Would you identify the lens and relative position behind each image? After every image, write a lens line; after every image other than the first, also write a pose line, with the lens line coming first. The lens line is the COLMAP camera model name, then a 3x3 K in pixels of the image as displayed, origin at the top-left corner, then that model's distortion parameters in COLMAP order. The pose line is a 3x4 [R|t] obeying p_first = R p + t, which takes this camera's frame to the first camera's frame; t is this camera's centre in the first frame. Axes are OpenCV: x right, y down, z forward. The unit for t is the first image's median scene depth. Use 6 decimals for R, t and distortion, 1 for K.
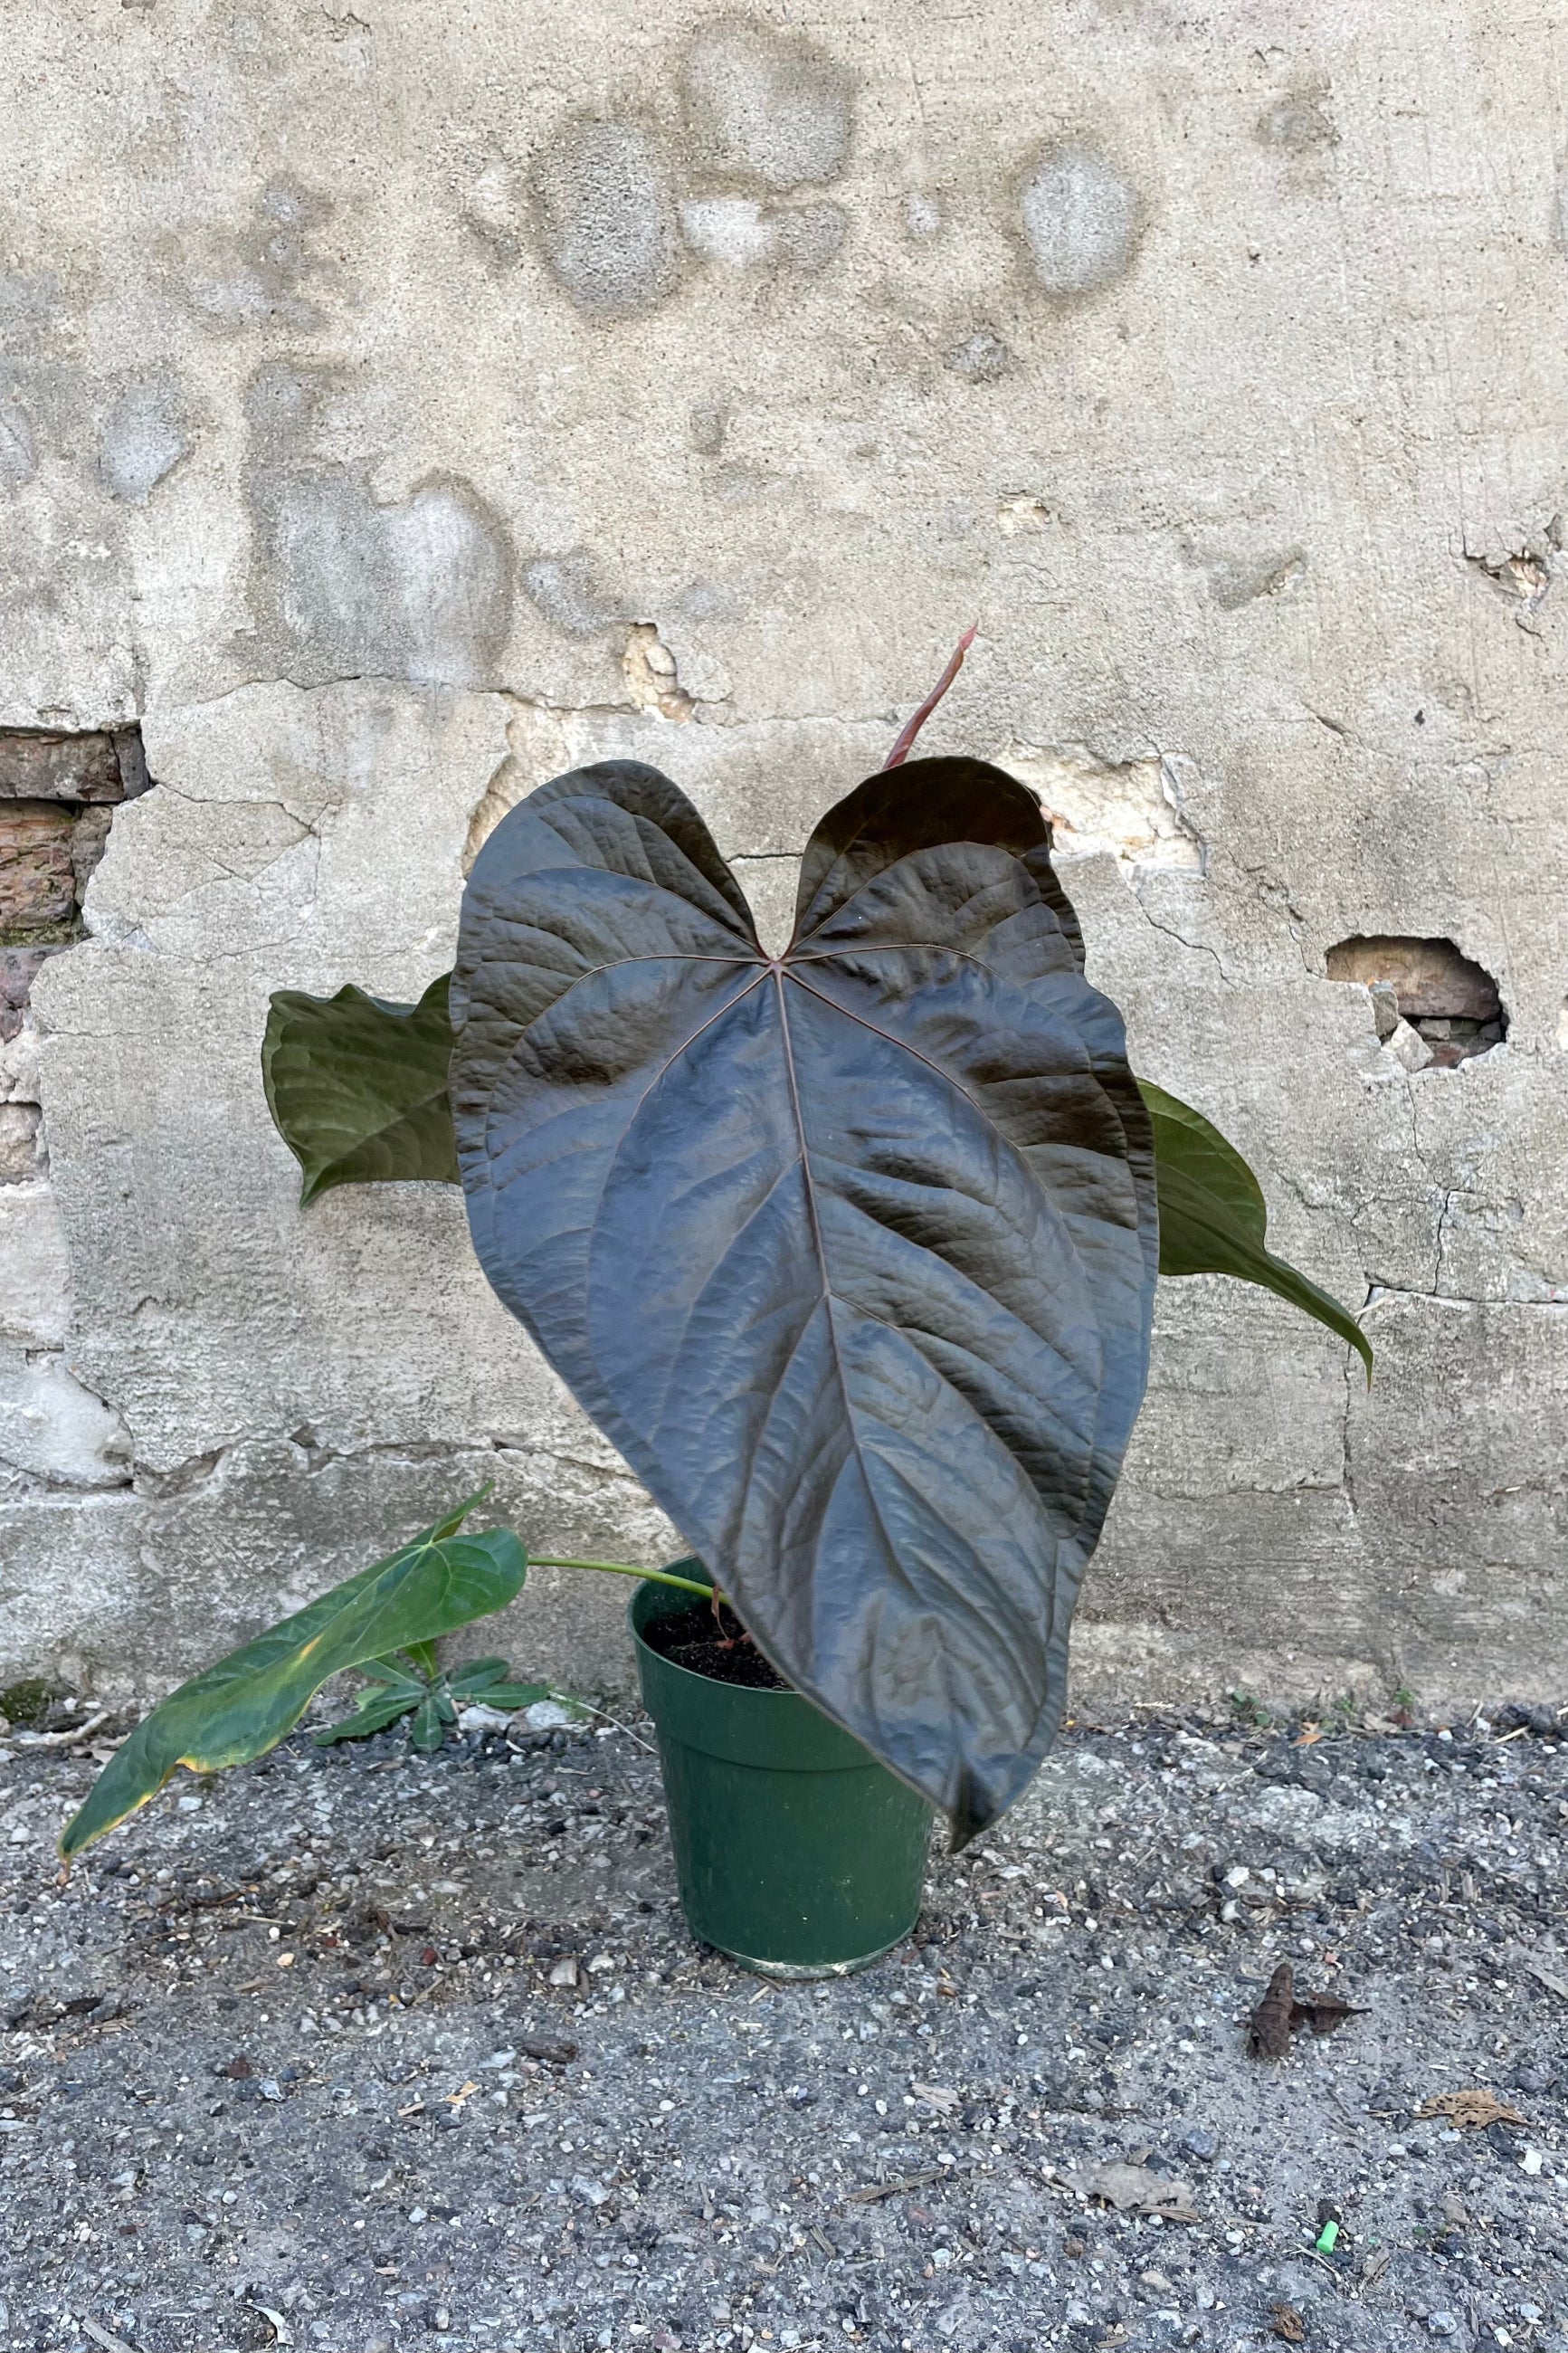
lens RADIAL K [[1927.5, 0, 706.9], [0, 1927.5, 1136.9], [0, 0, 1]] dist [0.106964, -0.179618]
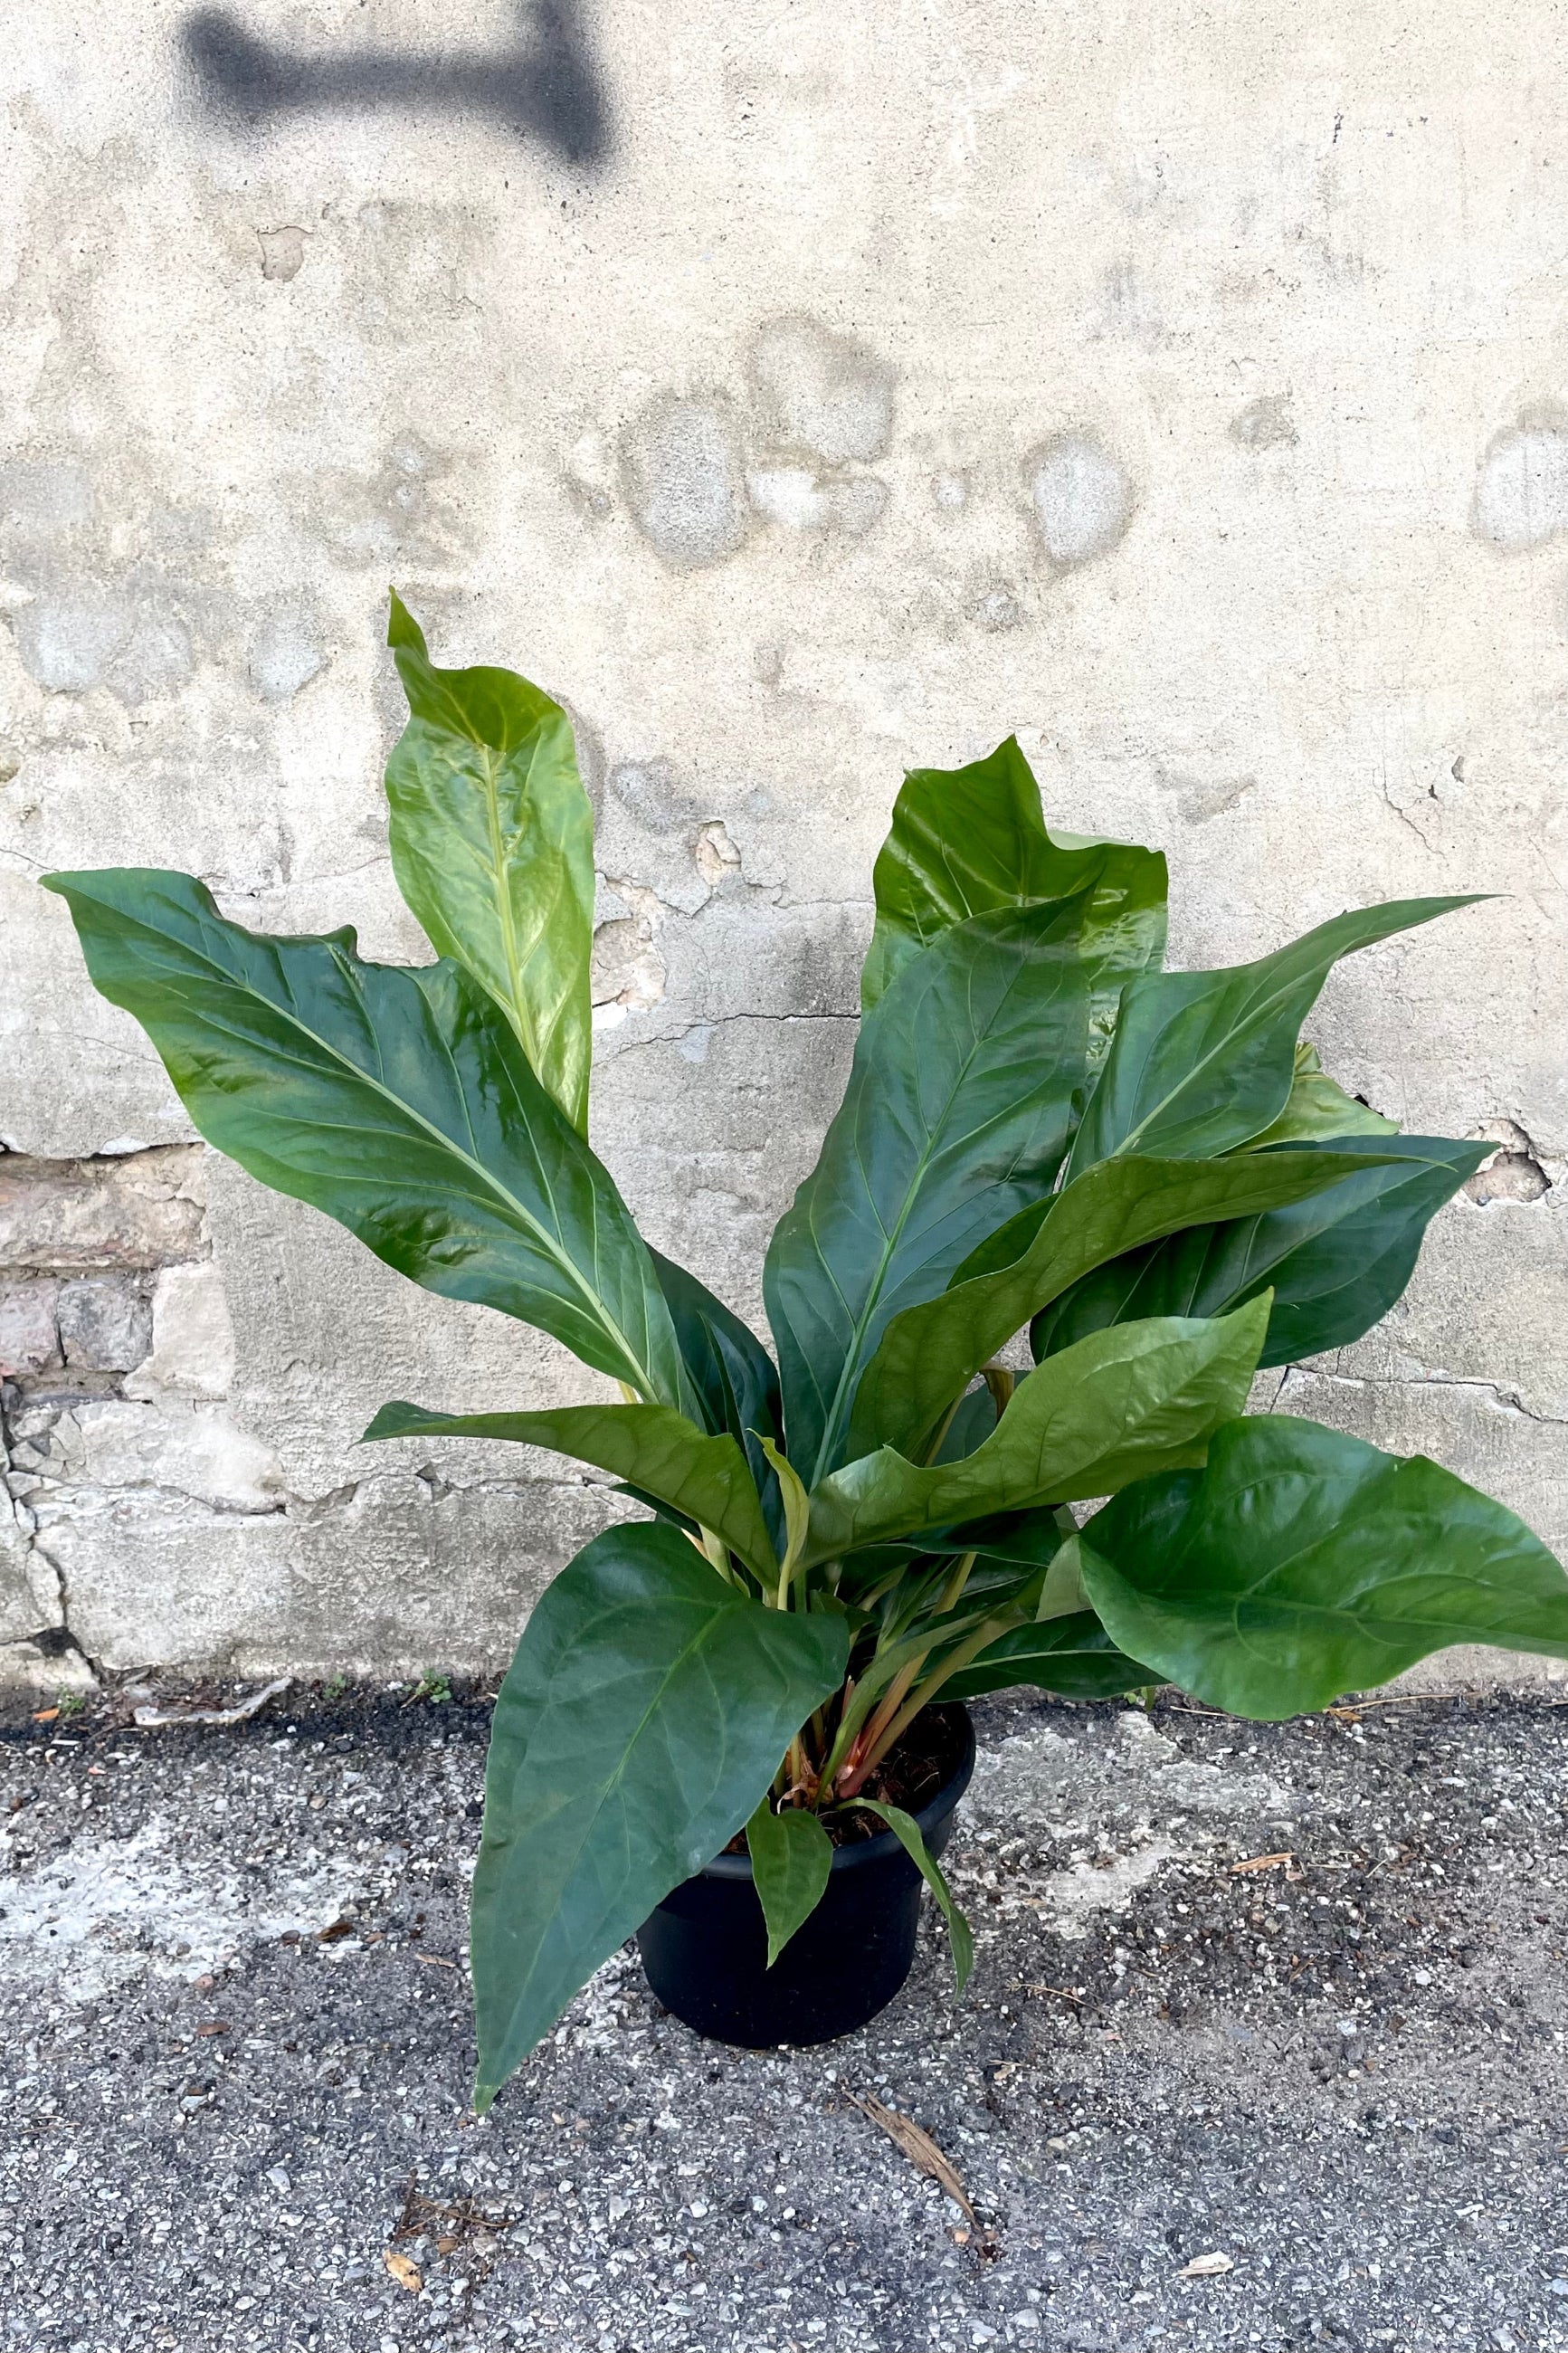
lens RADIAL K [[2077.1, 0, 828.9], [0, 2077.1, 1126.9], [0, 0, 1]] dist [0.138246, -0.244668]
pose [[0.998823, 0.009103, 0.047651, -0.021121], [-0.014589, 0.993132, 0.116089, -0.228571], [-0.046267, -0.116647, 0.992095, -0.308293]]
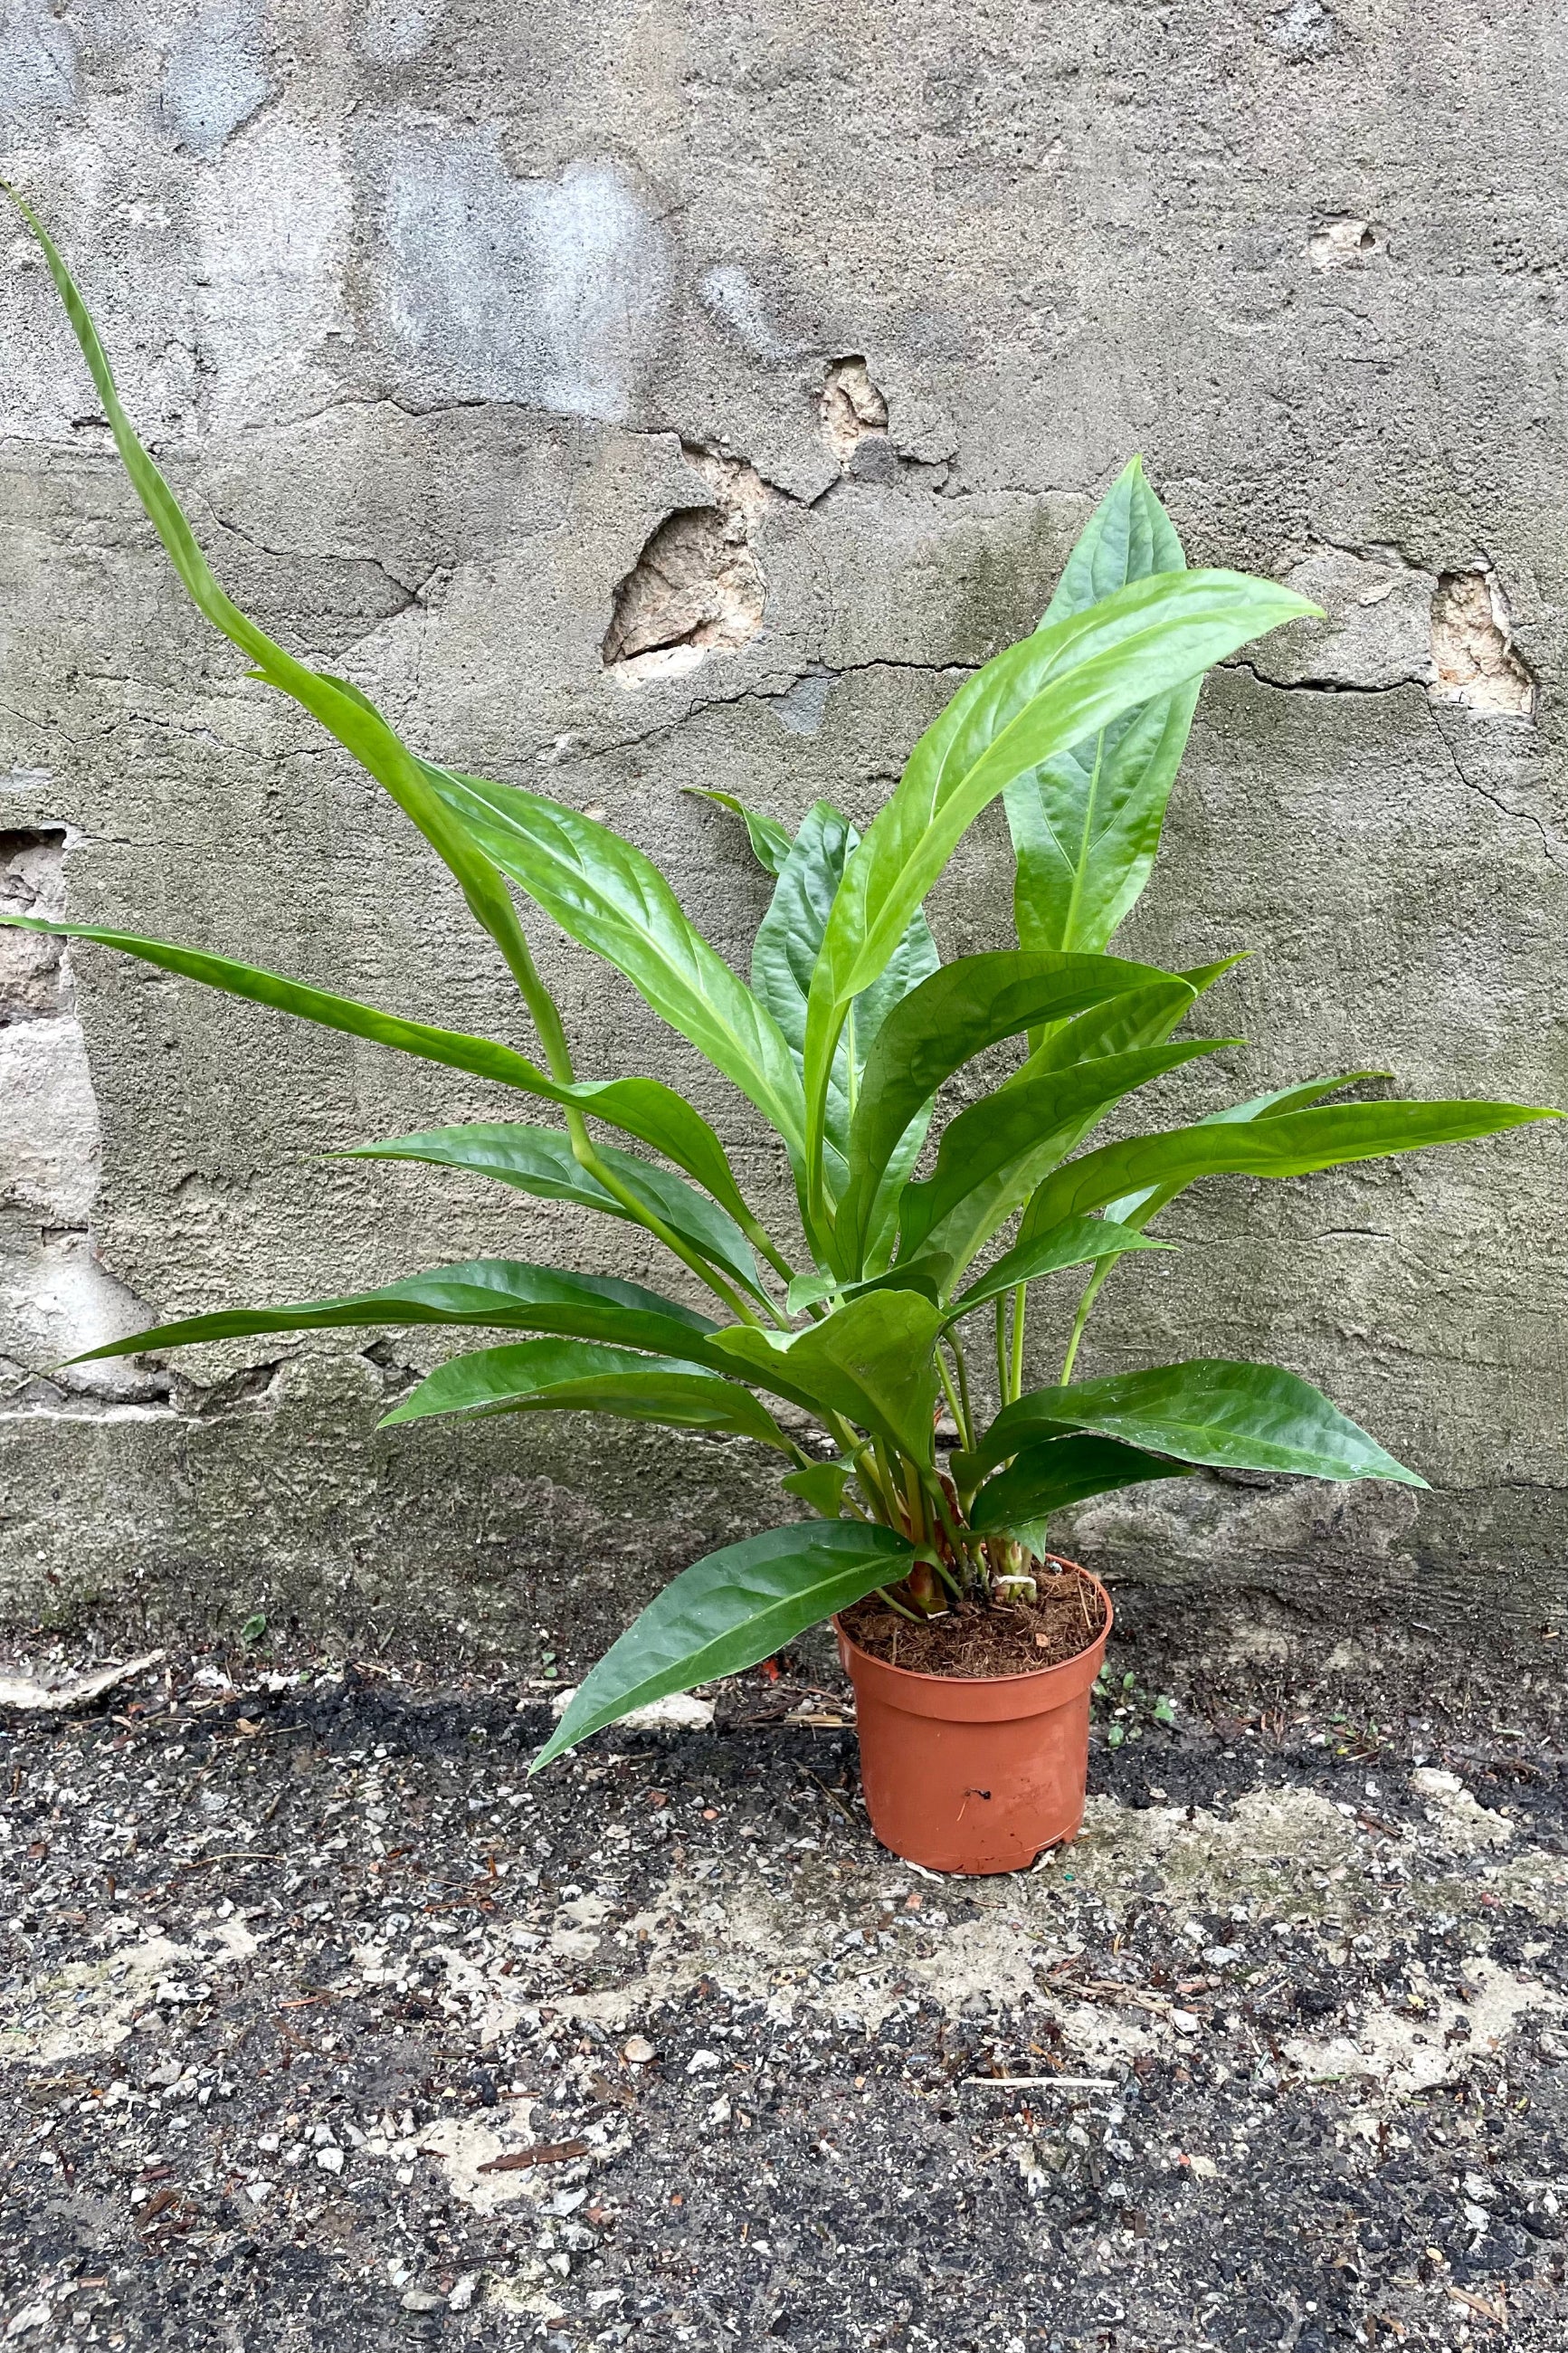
lens RADIAL K [[1993.0, 0, 911.2], [0, 1993.0, 1140.0], [0, 0, 1]] dist [0.104844, -0.161511]
pose [[0.998207, 0.056662, 0.019277, -0.005410], [-0.057941, 0.995578, 0.073946, -0.011071], [-0.015002, -0.074930, 0.997076, 0.165133]]
